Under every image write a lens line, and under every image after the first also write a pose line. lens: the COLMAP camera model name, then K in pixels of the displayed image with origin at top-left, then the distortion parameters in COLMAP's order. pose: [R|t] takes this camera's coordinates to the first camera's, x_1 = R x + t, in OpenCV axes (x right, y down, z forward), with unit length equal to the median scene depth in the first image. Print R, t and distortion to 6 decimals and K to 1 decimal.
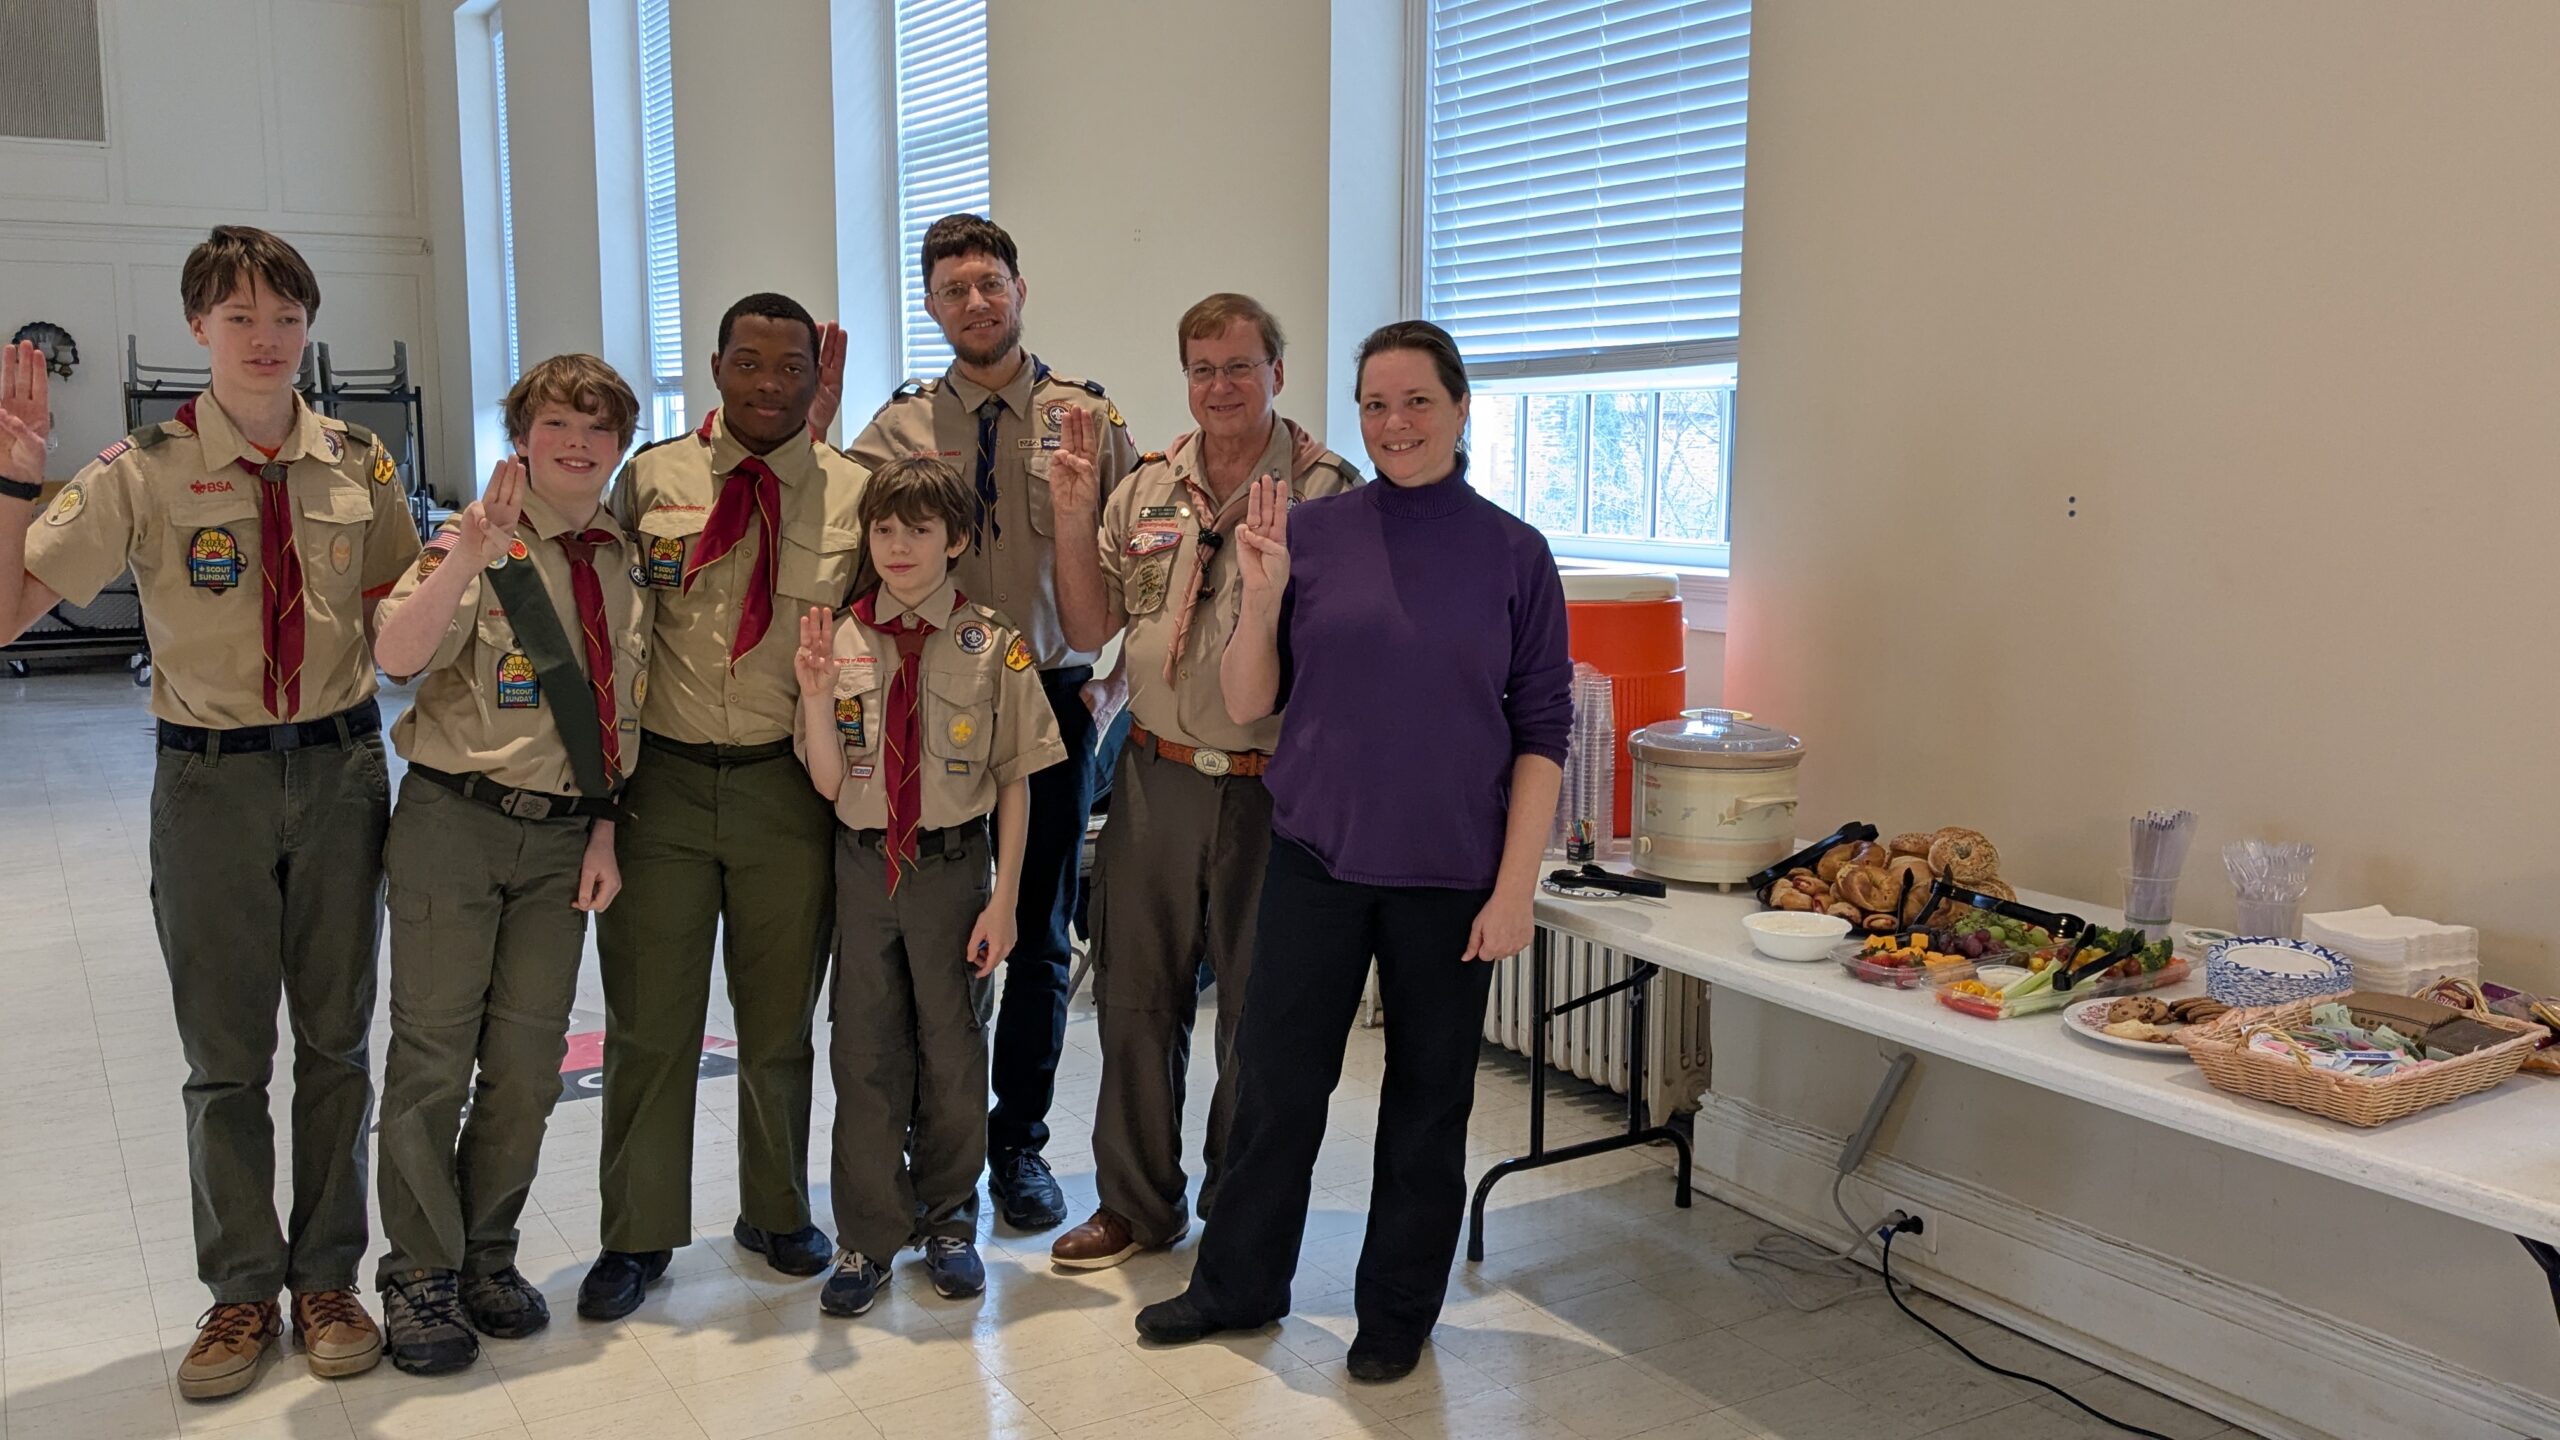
lens RADIAL K [[1980.6, 0, 1280.0], [0, 1980.6, 720.0], [0, 0, 1]] dist [0.020816, -0.100047]
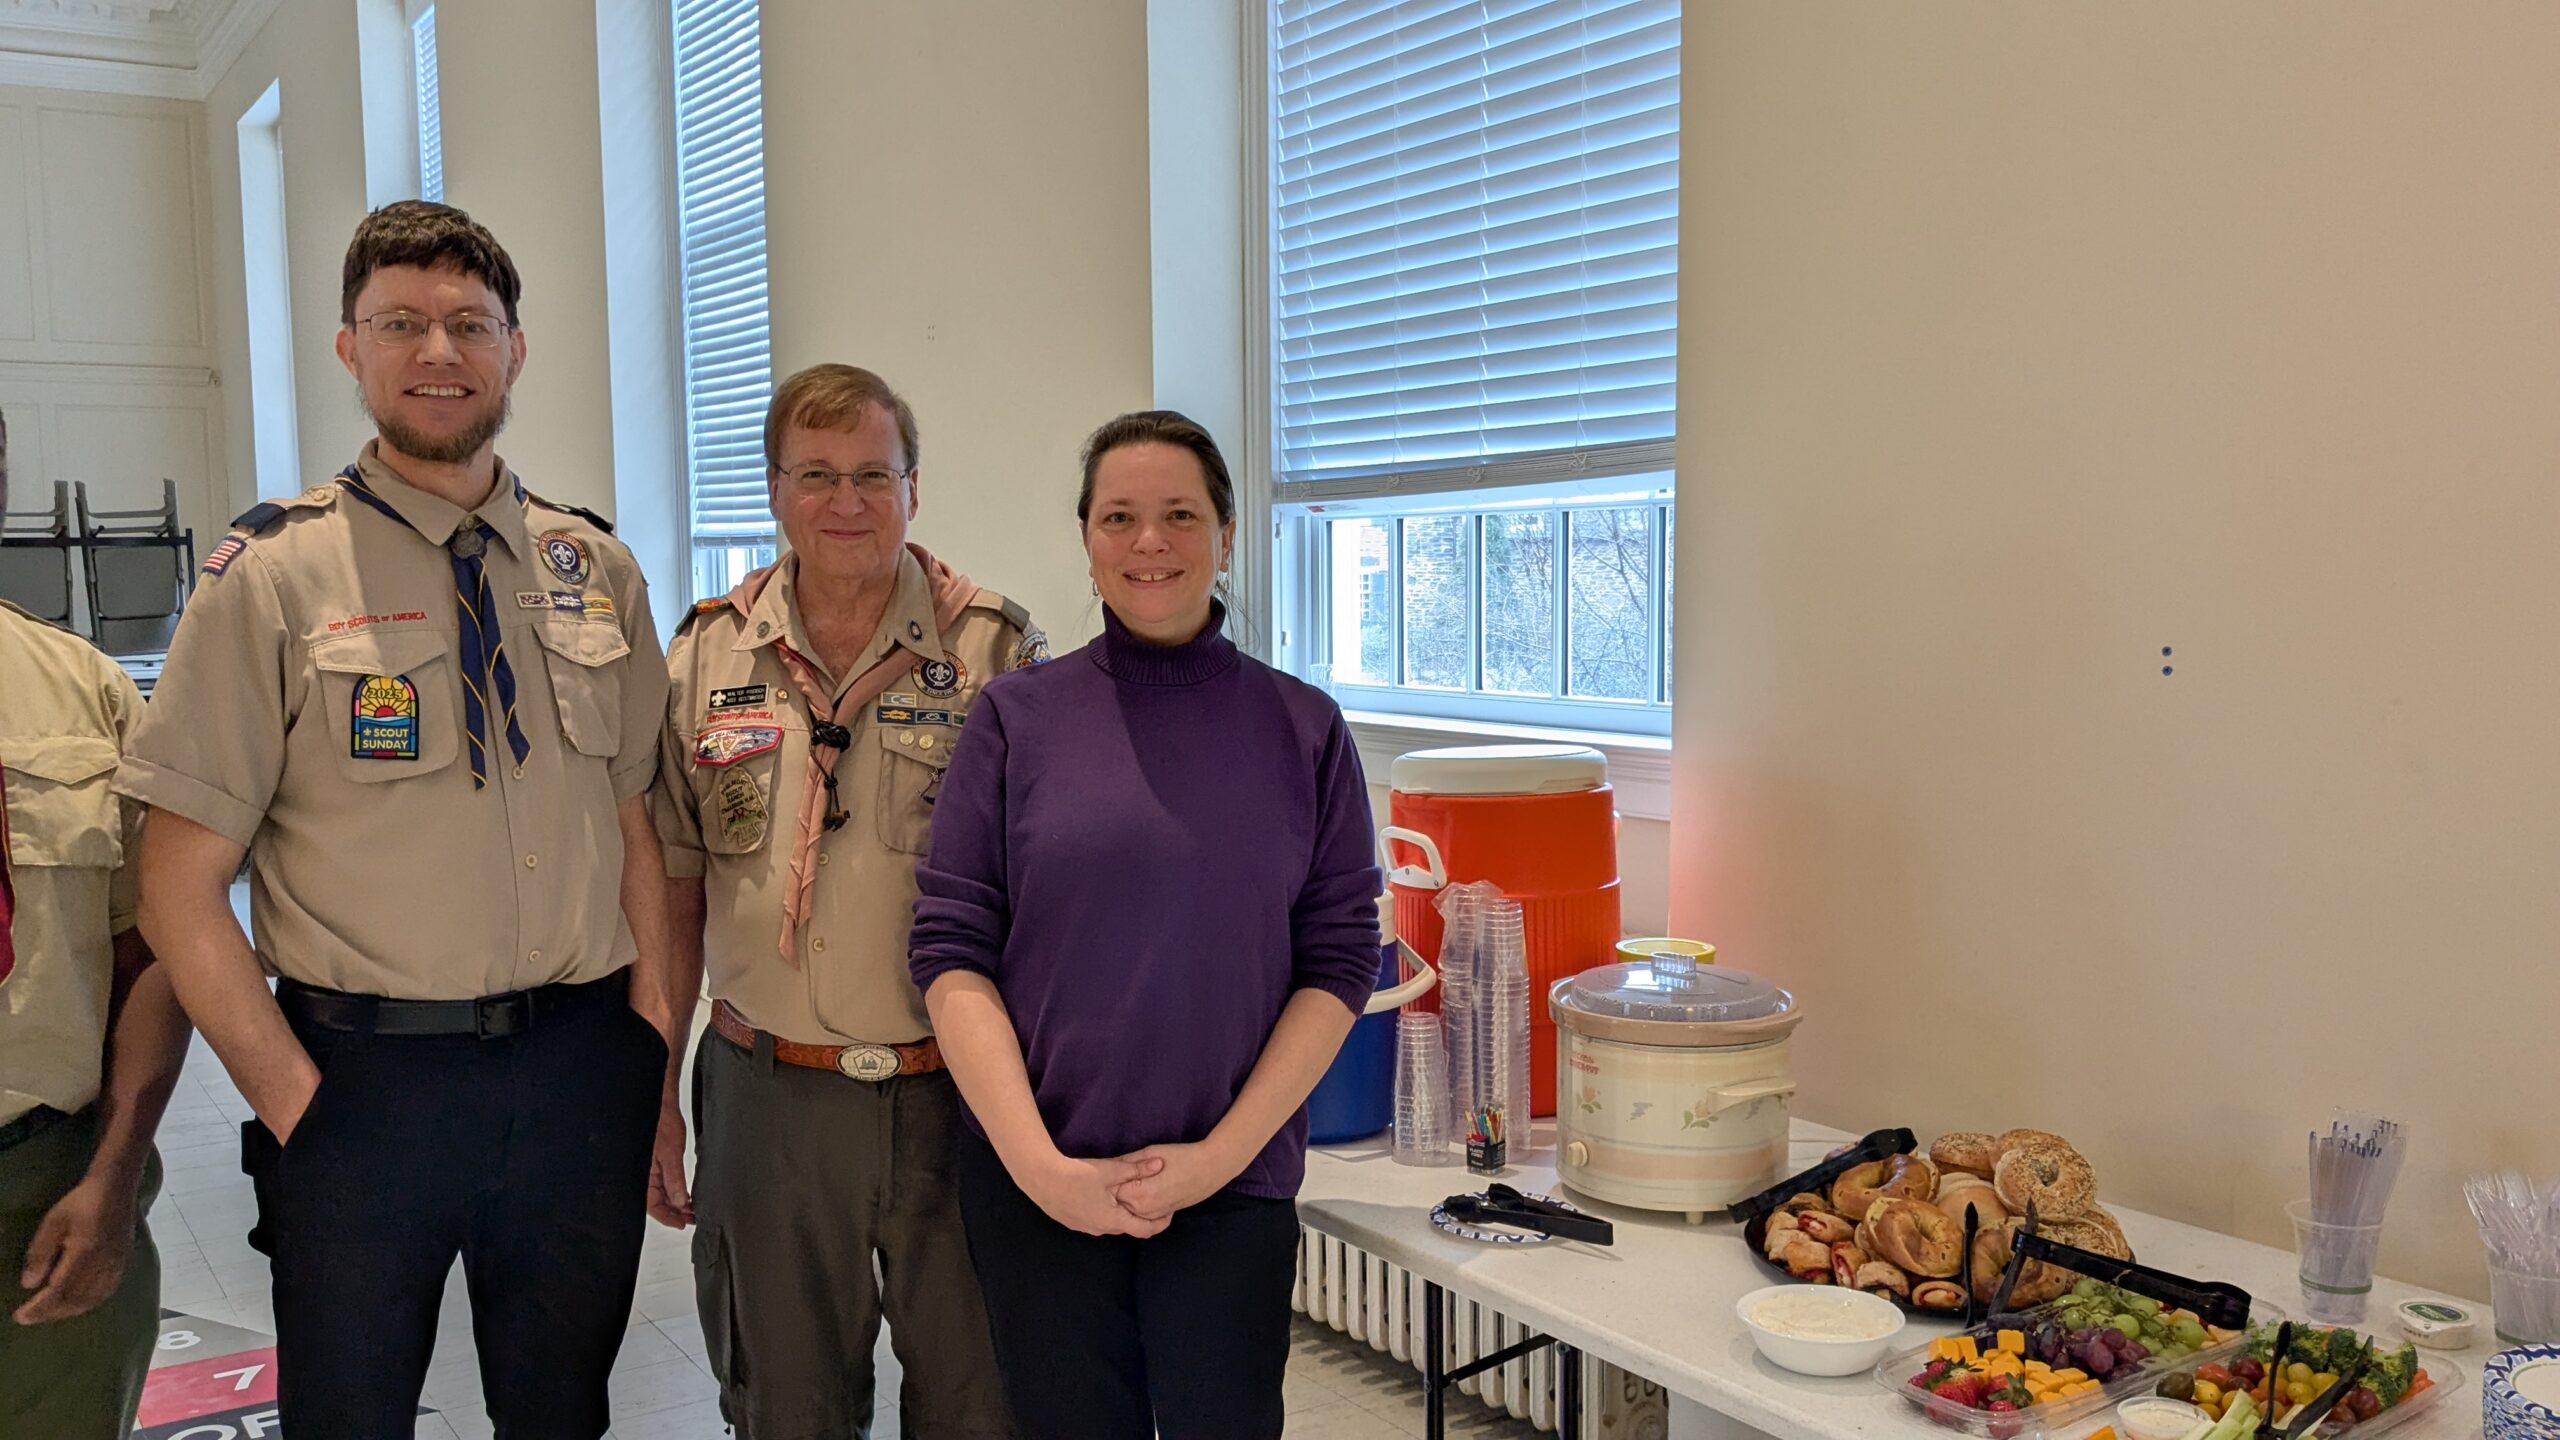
lens RADIAL K [[1991.6, 0, 1368.5], [0, 1991.6, 715.0], [0, 0, 1]] dist [0.002235, -0.106027]
pose [[0.995243, -0.016918, 0.095940, 0.047408], [0.023609, 0.997334, -0.069050, -0.043012], [-0.094516, 0.070986, 0.992989, 0.304919]]
